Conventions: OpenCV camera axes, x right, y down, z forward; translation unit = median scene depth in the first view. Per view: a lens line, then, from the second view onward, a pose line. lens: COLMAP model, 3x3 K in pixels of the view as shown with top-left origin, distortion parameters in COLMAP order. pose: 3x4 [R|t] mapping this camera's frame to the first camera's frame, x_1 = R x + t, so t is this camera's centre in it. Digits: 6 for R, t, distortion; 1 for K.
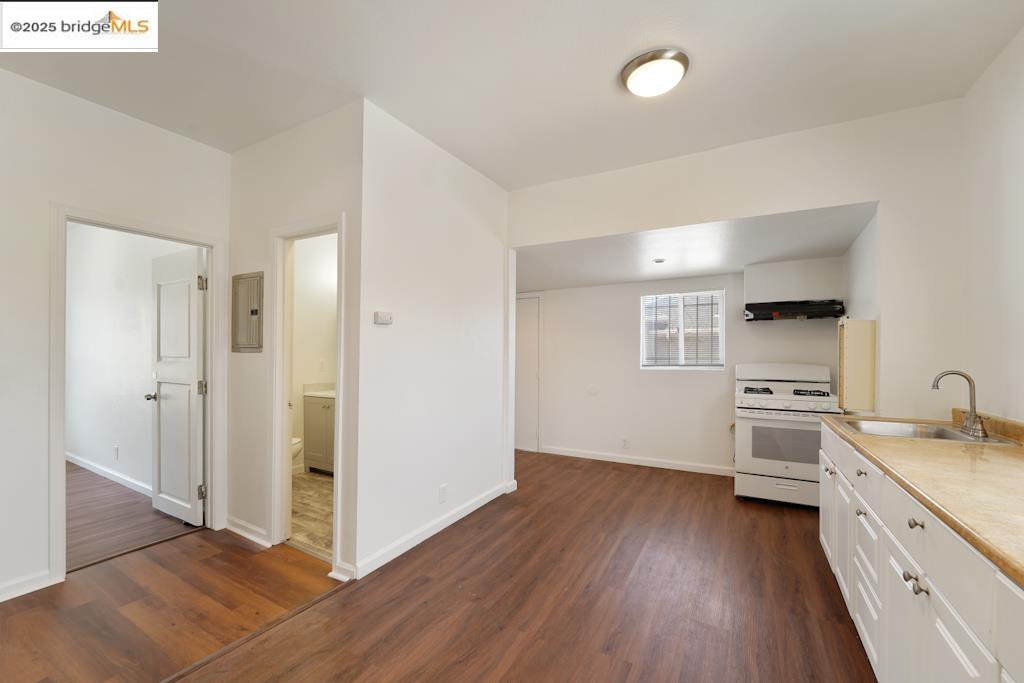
lens RADIAL K [[423.0, 0, 504.1], [0, 423.0, 348.9], [0, 0, 1]] dist [-0.011082, -0.000232]
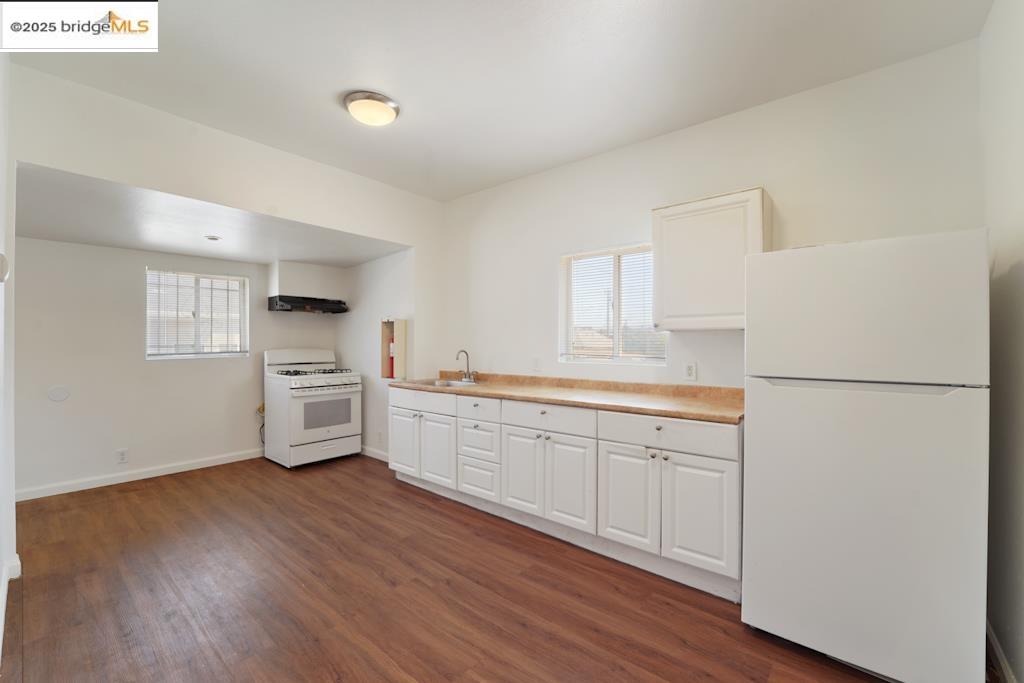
lens RADIAL K [[423.0, 0, 508.0], [0, 423.0, 341.2], [0, 0, 1]] dist [-0.011082, -0.000232]
pose [[0.186608, -0.000670, 0.982434, -0.439383], [-0.012782, 0.999913, 0.003109, 0.002020], [-0.982351, -0.013137, 0.186584, 0.227082]]
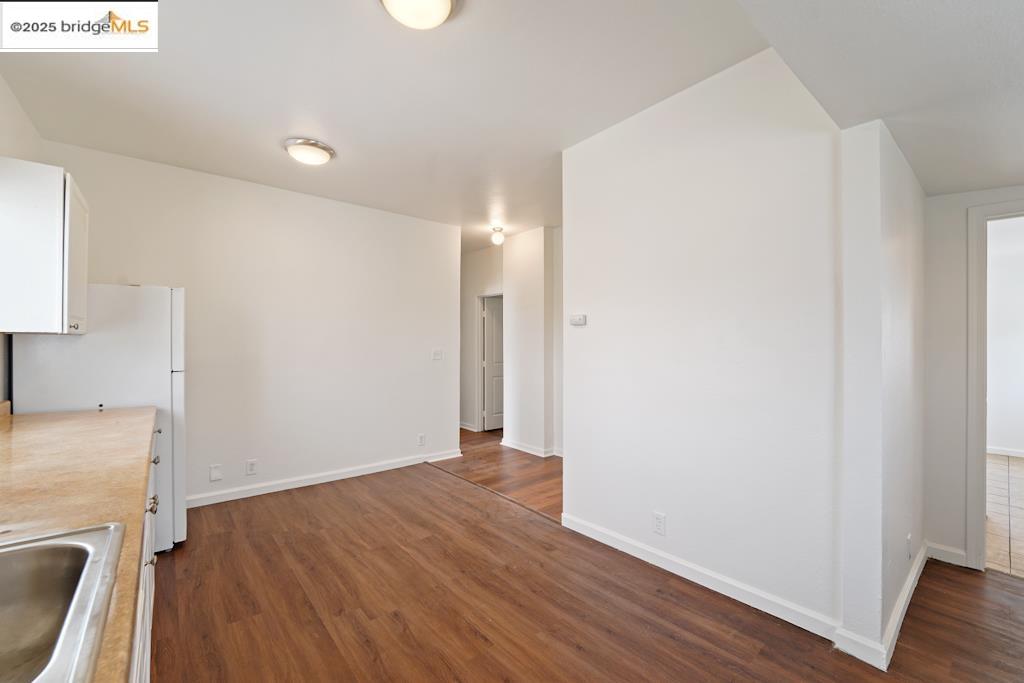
lens RADIAL K [[423.0, 0, 508.5], [0, 423.0, 343.8], [0, 0, 1]] dist [-0.011082, -0.000232]
pose [[-0.353901, -0.007389, -0.935254, 0.595152], [0.005300, 0.999937, -0.009905, 0.000603], [0.935268, -0.008462, -0.353840, 0.836485]]
